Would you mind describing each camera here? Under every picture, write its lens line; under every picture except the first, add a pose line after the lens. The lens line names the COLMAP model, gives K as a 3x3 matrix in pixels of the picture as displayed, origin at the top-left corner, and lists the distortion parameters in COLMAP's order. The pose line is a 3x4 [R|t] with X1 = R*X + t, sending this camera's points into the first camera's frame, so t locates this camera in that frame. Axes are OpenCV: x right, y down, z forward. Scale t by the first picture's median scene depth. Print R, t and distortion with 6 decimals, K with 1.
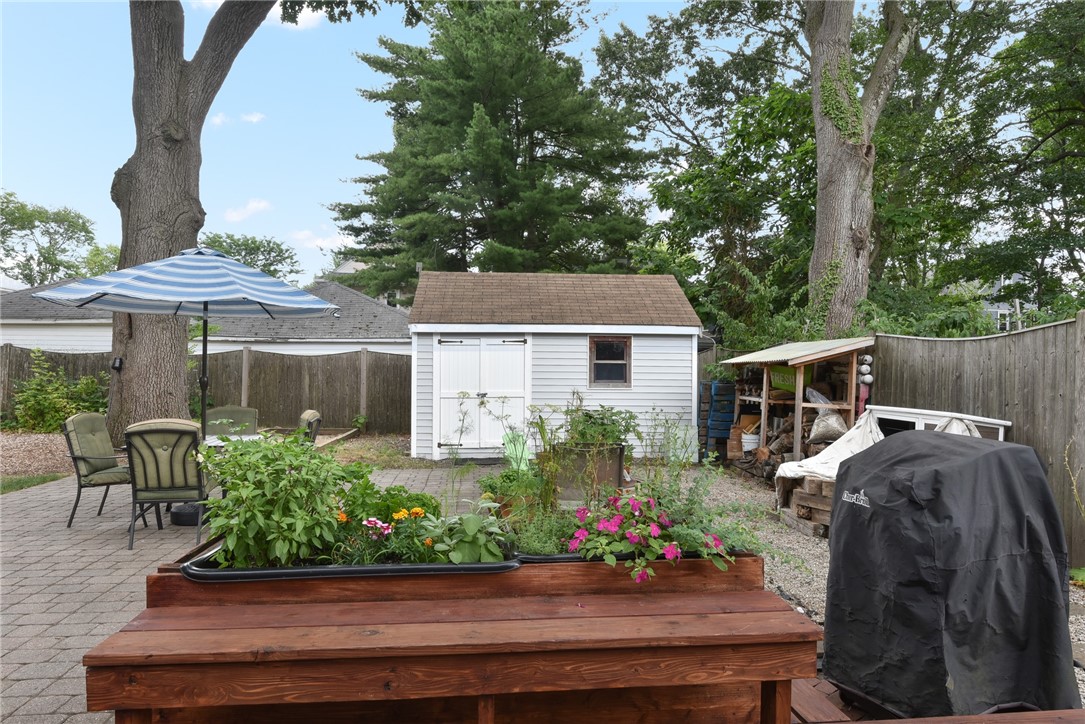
lens RADIAL K [[754.6, 0, 546.6], [0, 754.6, 362.6], [0, 0, 1]] dist [-0.019804, 0.004594]
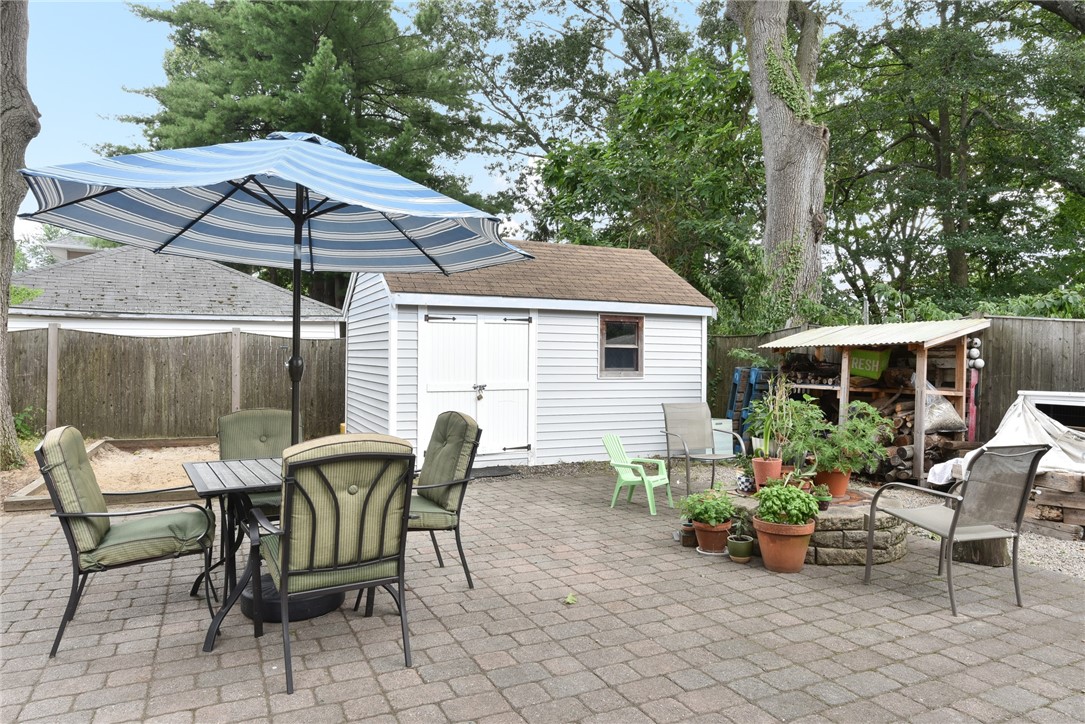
lens RADIAL K [[754.6, 0, 541.6], [0, 754.6, 364.0], [0, 0, 1]] dist [-0.019804, 0.004594]
pose [[0.926233, -0.001521, 0.376949, -0.317368], [-0.002346, 0.999949, 0.009799, 0.010907], [-0.376944, -0.009960, 0.926182, 0.249973]]
